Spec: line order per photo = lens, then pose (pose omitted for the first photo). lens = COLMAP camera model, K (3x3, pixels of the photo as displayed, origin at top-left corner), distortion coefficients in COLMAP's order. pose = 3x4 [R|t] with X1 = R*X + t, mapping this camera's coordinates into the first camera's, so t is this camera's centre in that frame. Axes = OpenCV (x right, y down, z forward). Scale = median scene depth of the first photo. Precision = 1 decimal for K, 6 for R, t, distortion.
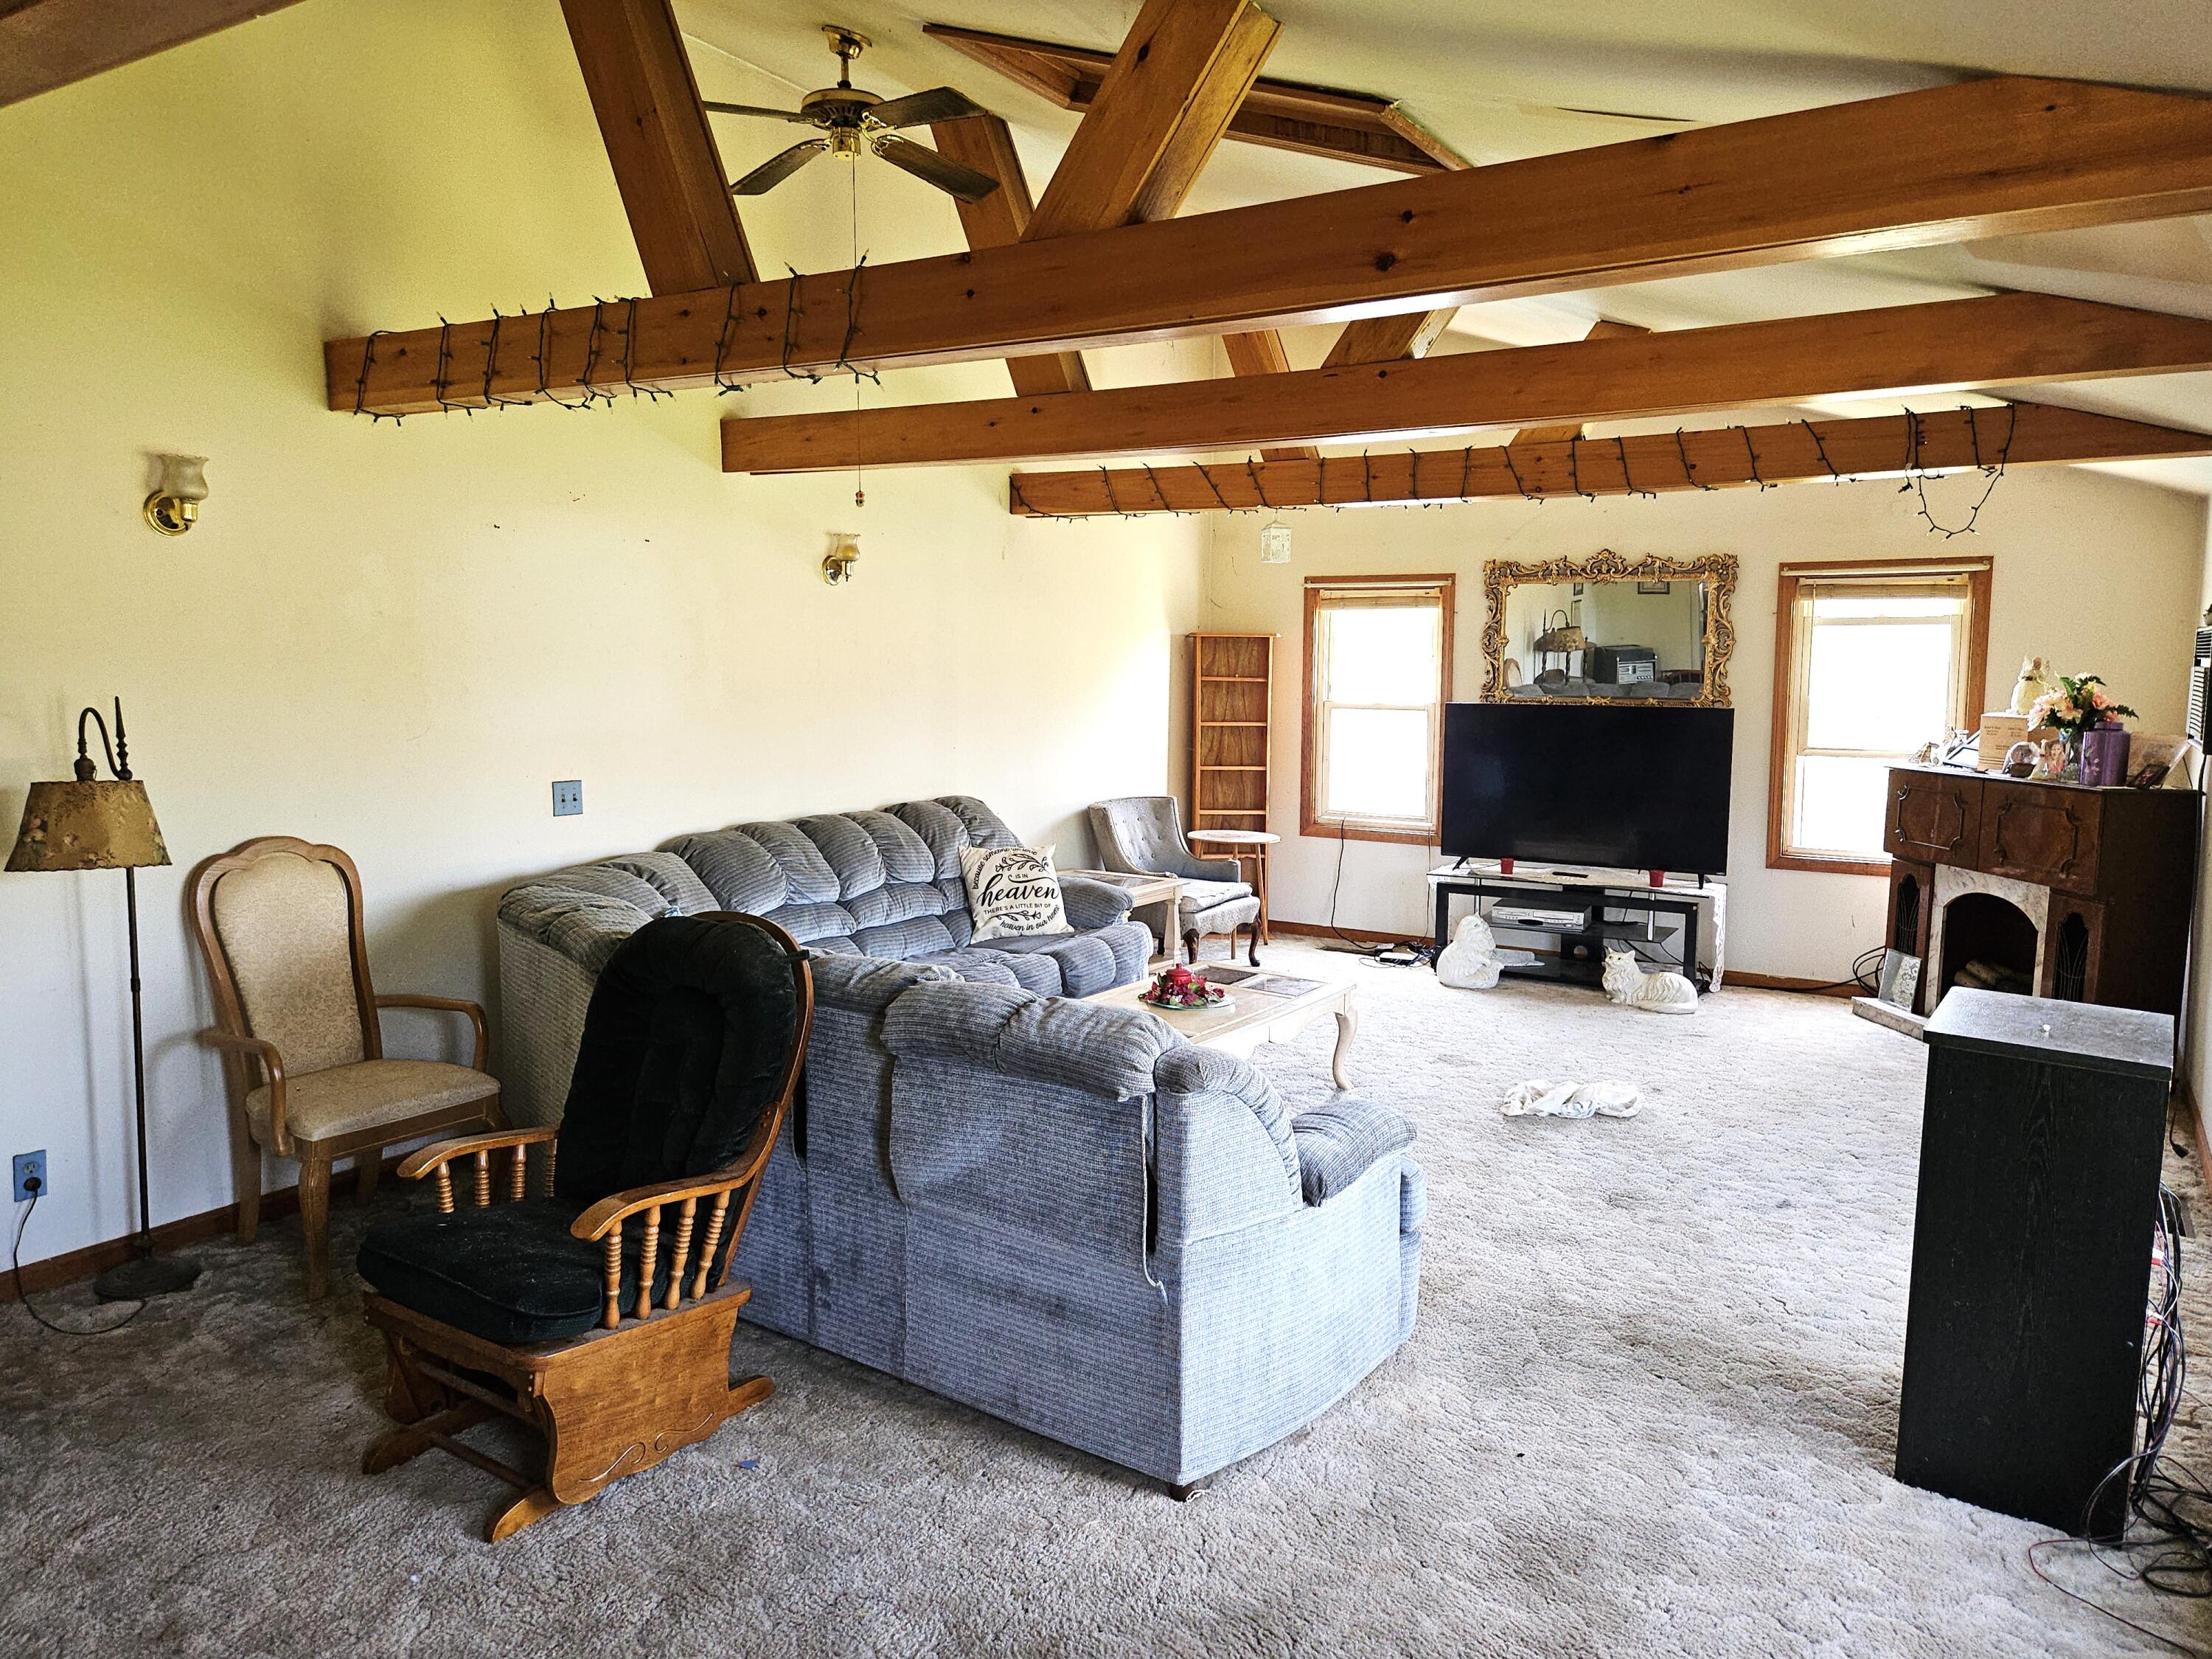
lens RADIAL K [[1500.7, 0, 1106.0], [0, 1500.7, 829.5], [0, 0, 1]] dist [0.064907, -0.051763]
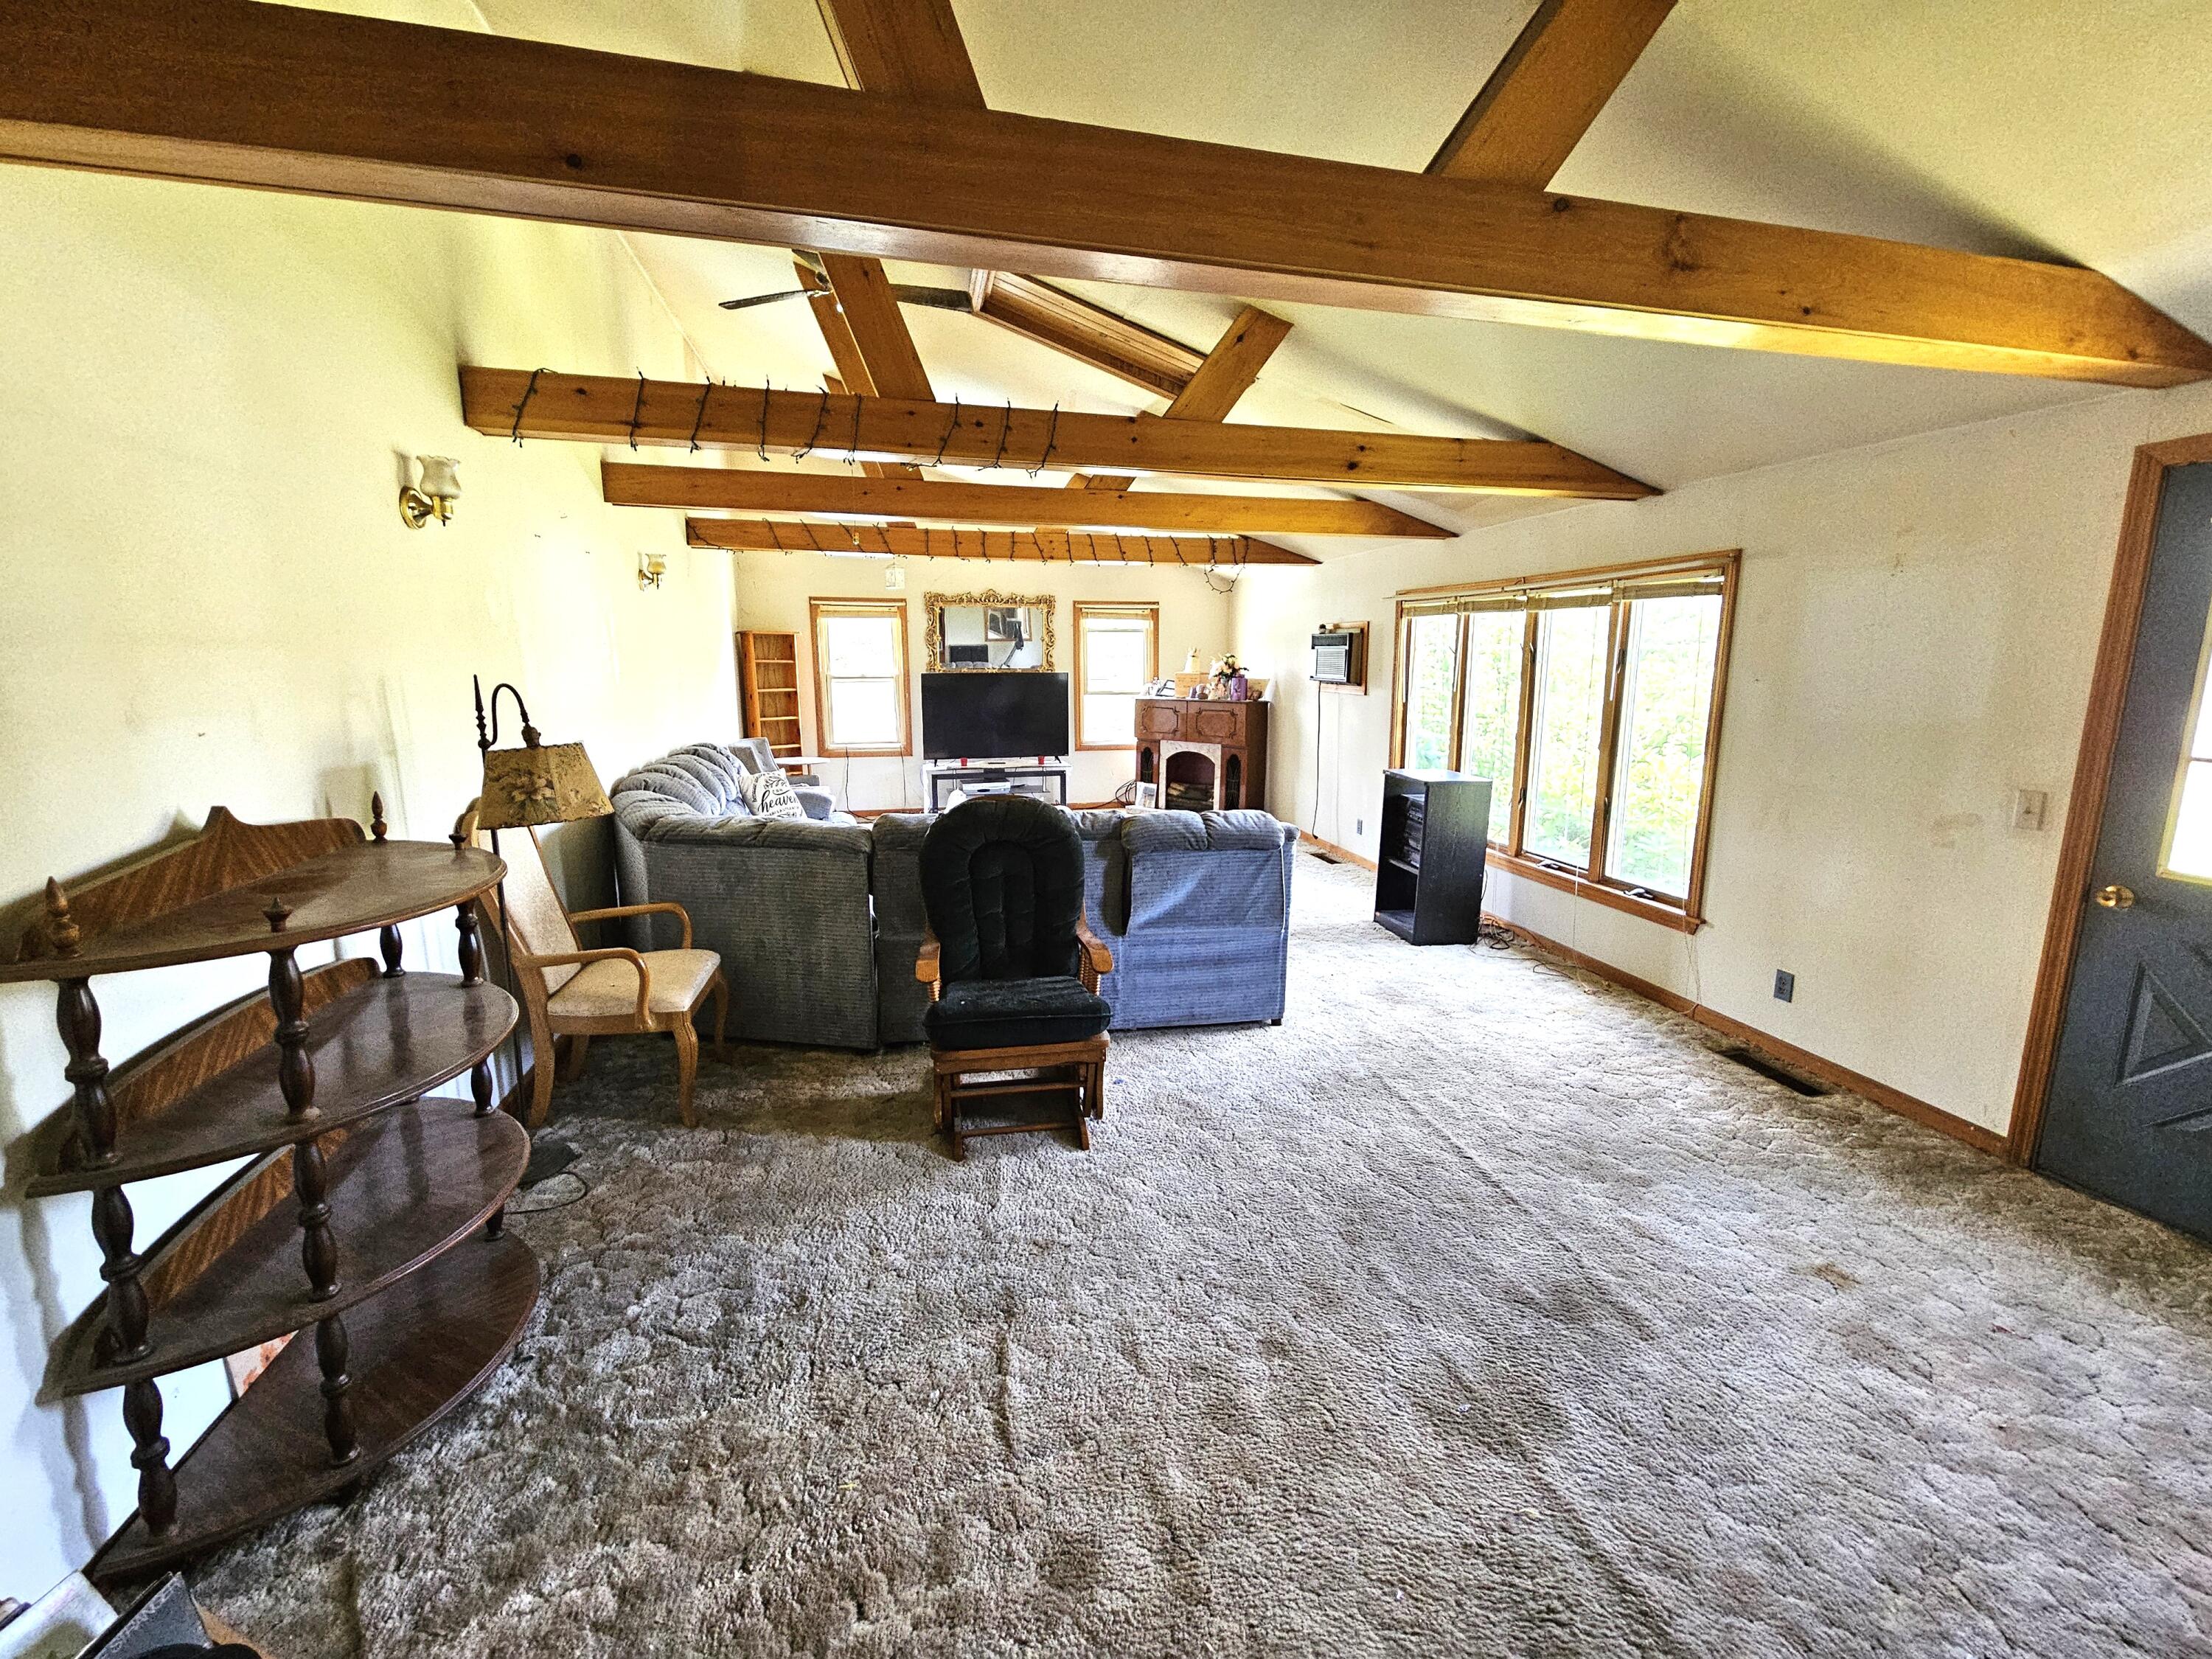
lens RADIAL K [[891.9, 0, 1117.8], [0, 891.9, 827.3], [0, 0, 1]] dist [-0.000149, 0.000077]
pose [[0.711566, -0.138367, 0.688860, -0.388777], [0.083163, 0.990112, 0.112973, -0.004784], [-0.697680, -0.023100, 0.716037, 0.095019]]
